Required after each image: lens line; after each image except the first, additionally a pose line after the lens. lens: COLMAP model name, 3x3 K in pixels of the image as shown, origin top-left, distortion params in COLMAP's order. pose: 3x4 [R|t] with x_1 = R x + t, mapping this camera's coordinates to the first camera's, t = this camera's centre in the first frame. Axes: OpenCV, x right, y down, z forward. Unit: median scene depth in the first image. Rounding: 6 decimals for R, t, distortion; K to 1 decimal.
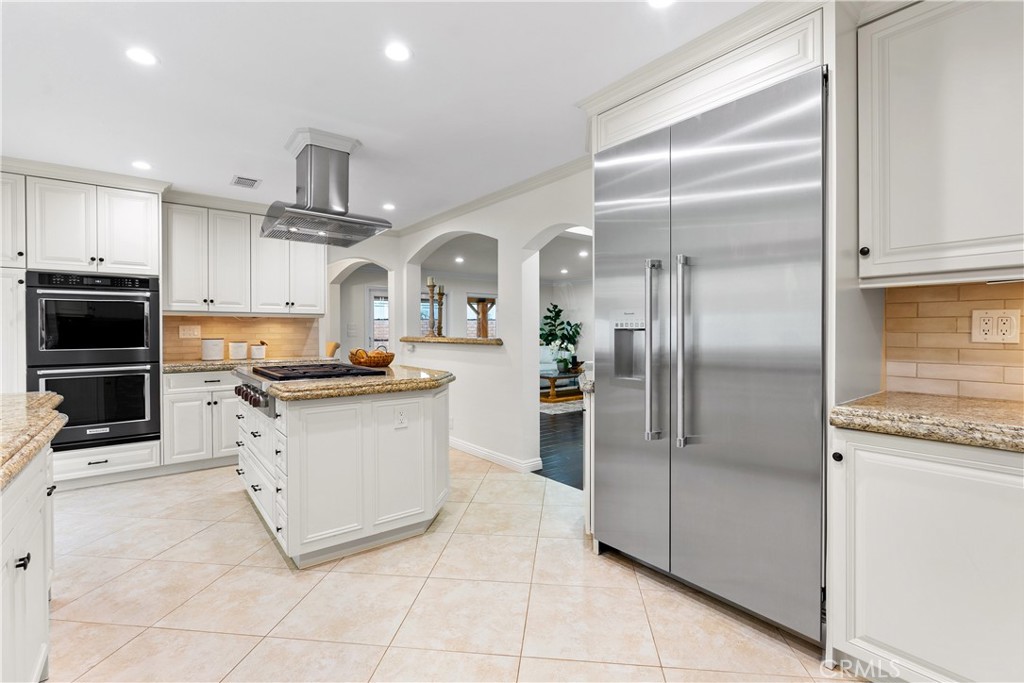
lens RADIAL K [[462.4, 0, 520.2], [0, 462.4, 332.6], [0, 0, 1]] dist [-0.010148, 0.000915]
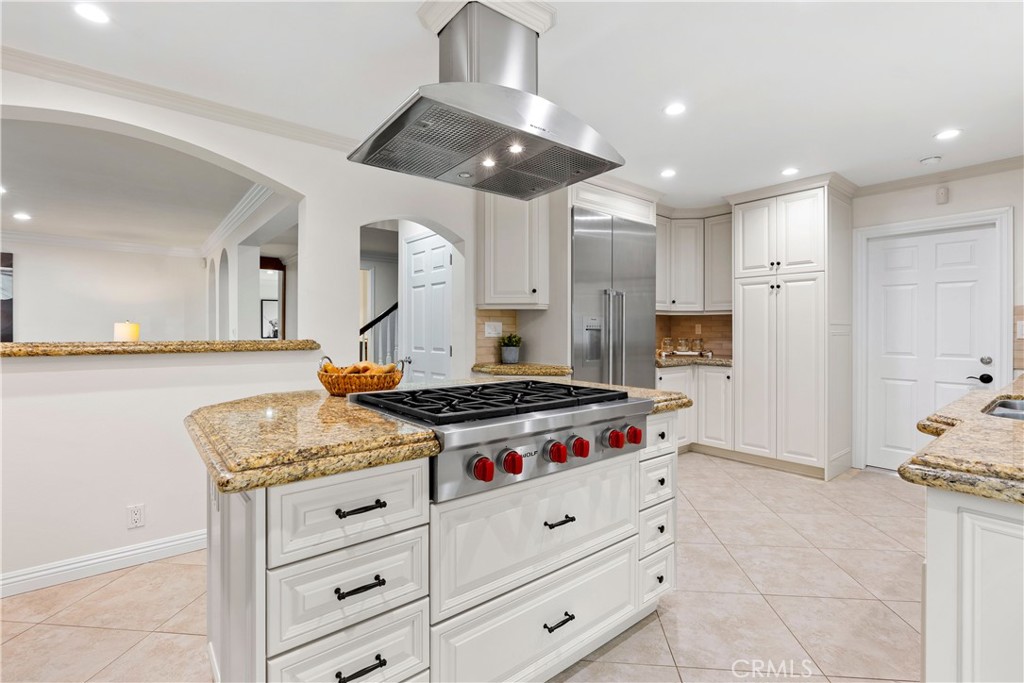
lens RADIAL K [[468.0, 0, 513.2], [0, 468.0, 326.5], [0, 0, 1]] dist [-0.002915, 0.000930]
pose [[-0.012367, 0.009768, 0.999876, -1.341572], [-0.001009, 0.999952, -0.009781, -0.000364], [-0.999923, -0.001130, -0.012357, 1.272054]]
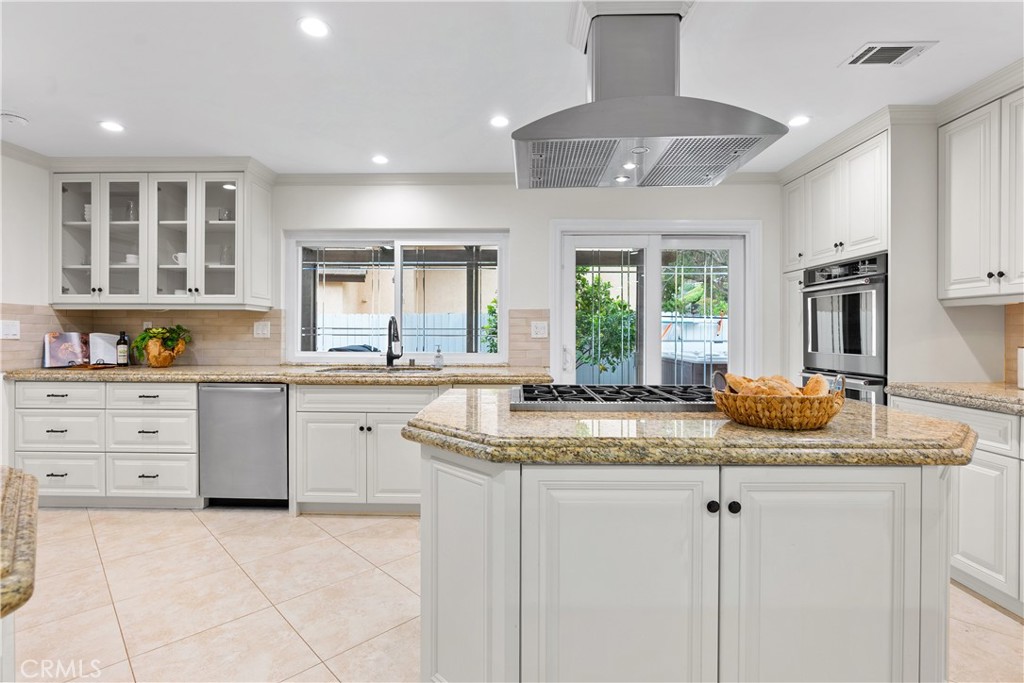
lens RADIAL K [[489.7, 0, 506.2], [0, 489.7, 334.9], [0, 0, 1]] dist [-0.001144, 0.000024]
pose [[-0.643815, 0.004001, -0.765170, 0.205160], [-0.002890, 0.999966, 0.007660, -0.003791], [0.765175, 0.007143, -0.643782, 1.676974]]
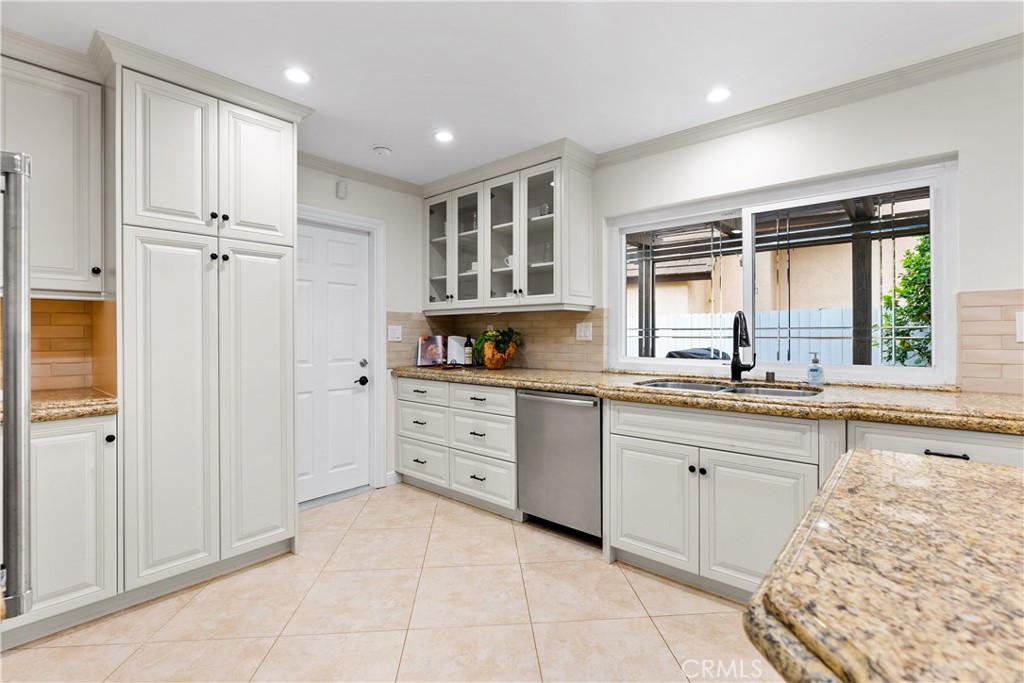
lens RADIAL K [[466.8, 0, 511.2], [0, 466.8, 335.5], [0, 0, 1]] dist [-0.012182, 0.000428]
pose [[-0.984369, 0.006874, -0.175986, -0.060581], [0.006122, 0.999970, 0.004819, -0.002891], [0.176014, 0.003666, -0.984381, 1.342829]]
